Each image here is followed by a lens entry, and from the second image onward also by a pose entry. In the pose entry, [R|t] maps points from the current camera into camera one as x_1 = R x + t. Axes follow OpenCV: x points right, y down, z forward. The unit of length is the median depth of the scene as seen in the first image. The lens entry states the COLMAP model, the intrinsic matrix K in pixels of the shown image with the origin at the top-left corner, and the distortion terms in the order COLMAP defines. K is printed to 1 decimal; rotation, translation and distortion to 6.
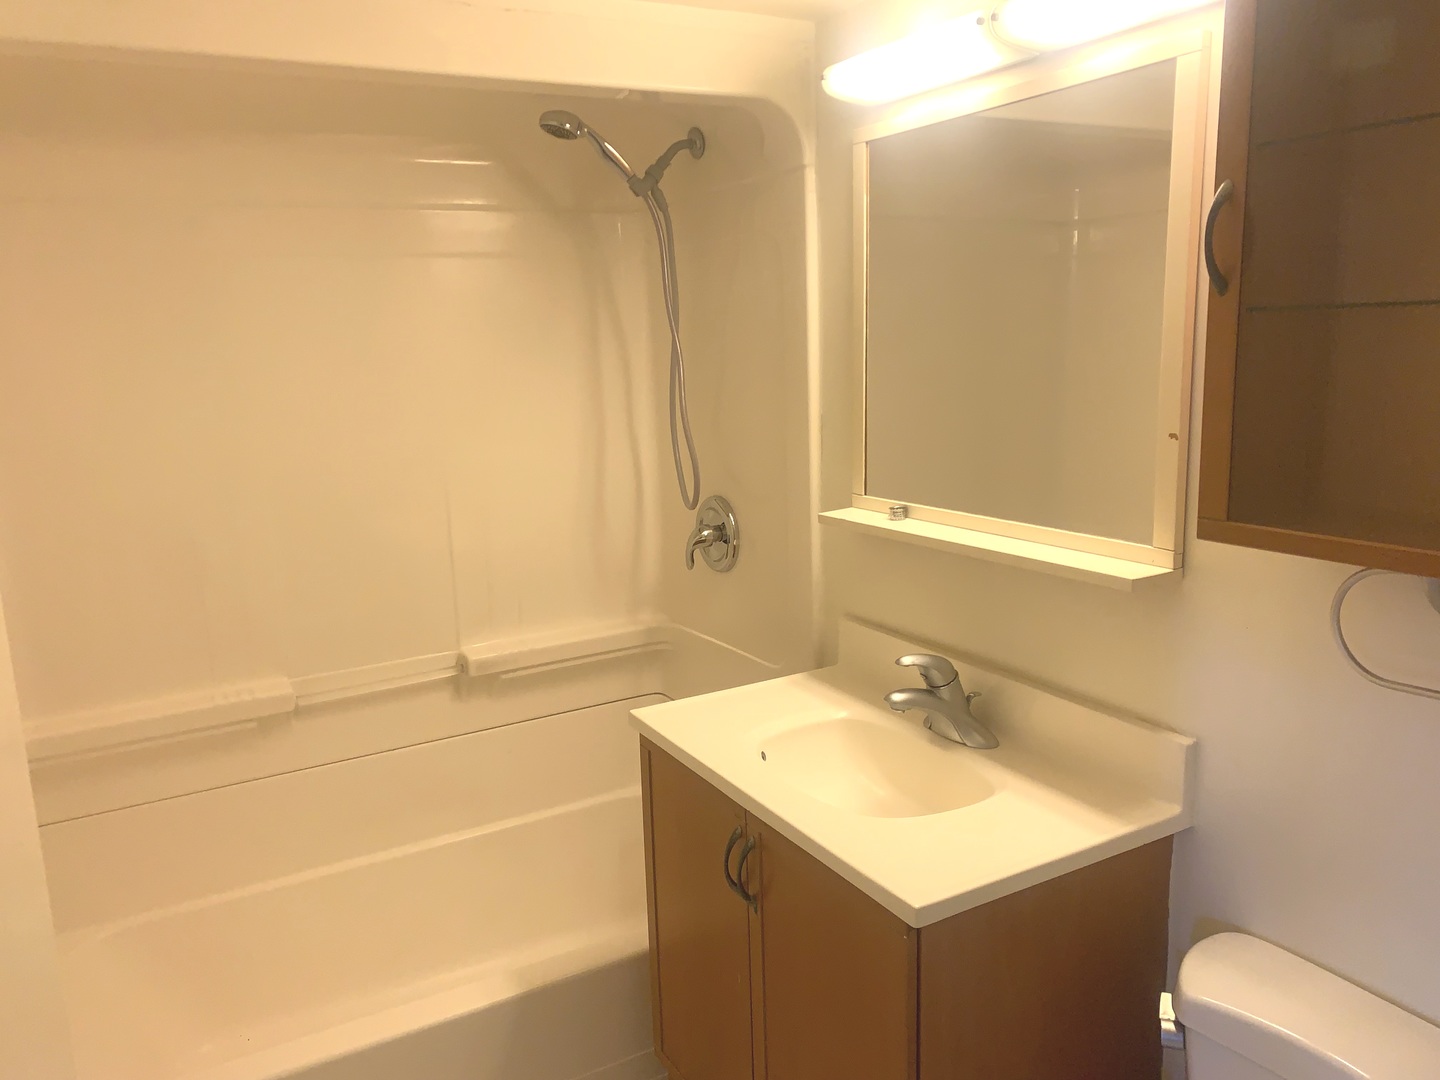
lens RADIAL K [[1097.2, 0, 708.7], [0, 1097.2, 536.7], [0, 0, 1]] dist [0.059752, -0.089617]
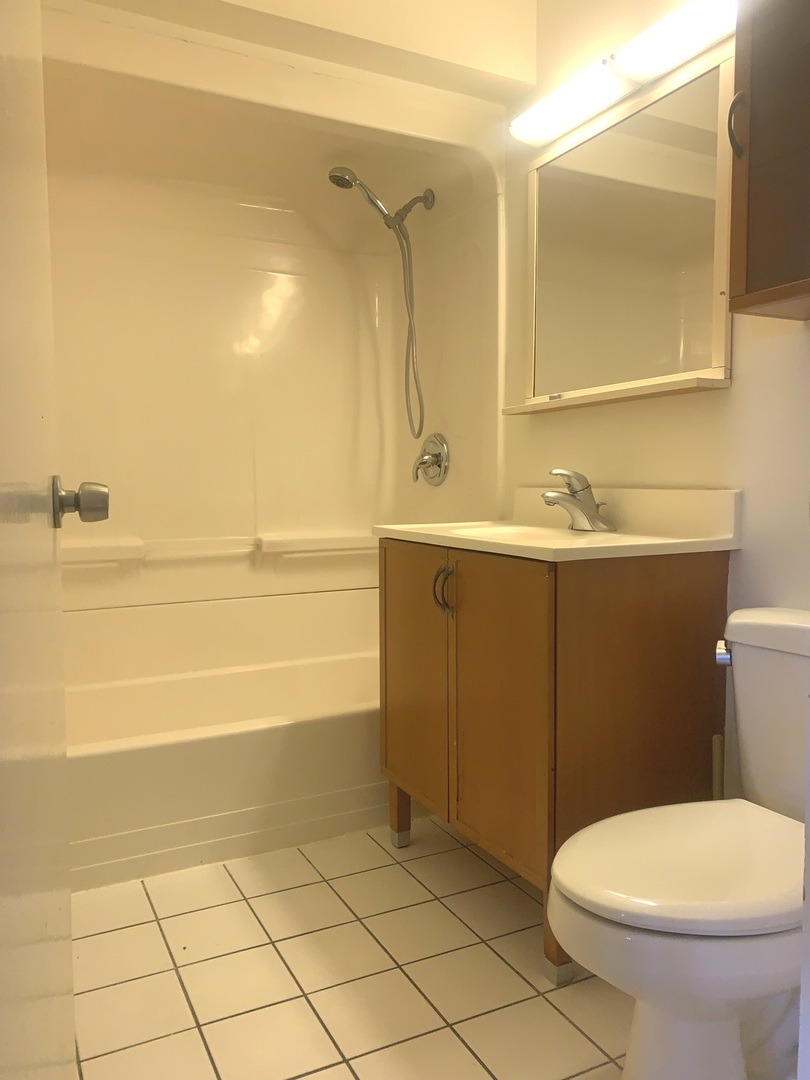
lens RADIAL K [[822.9, 0, 414.3], [0, 822.9, 539.4], [0, 0, 1]] dist [0.059752, -0.089617]
pose [[0.999301, 0.031532, -0.020087, 0.006740], [-0.033793, 0.991649, -0.124463, 0.267924], [0.015995, 0.125055, 0.992021, -0.094866]]
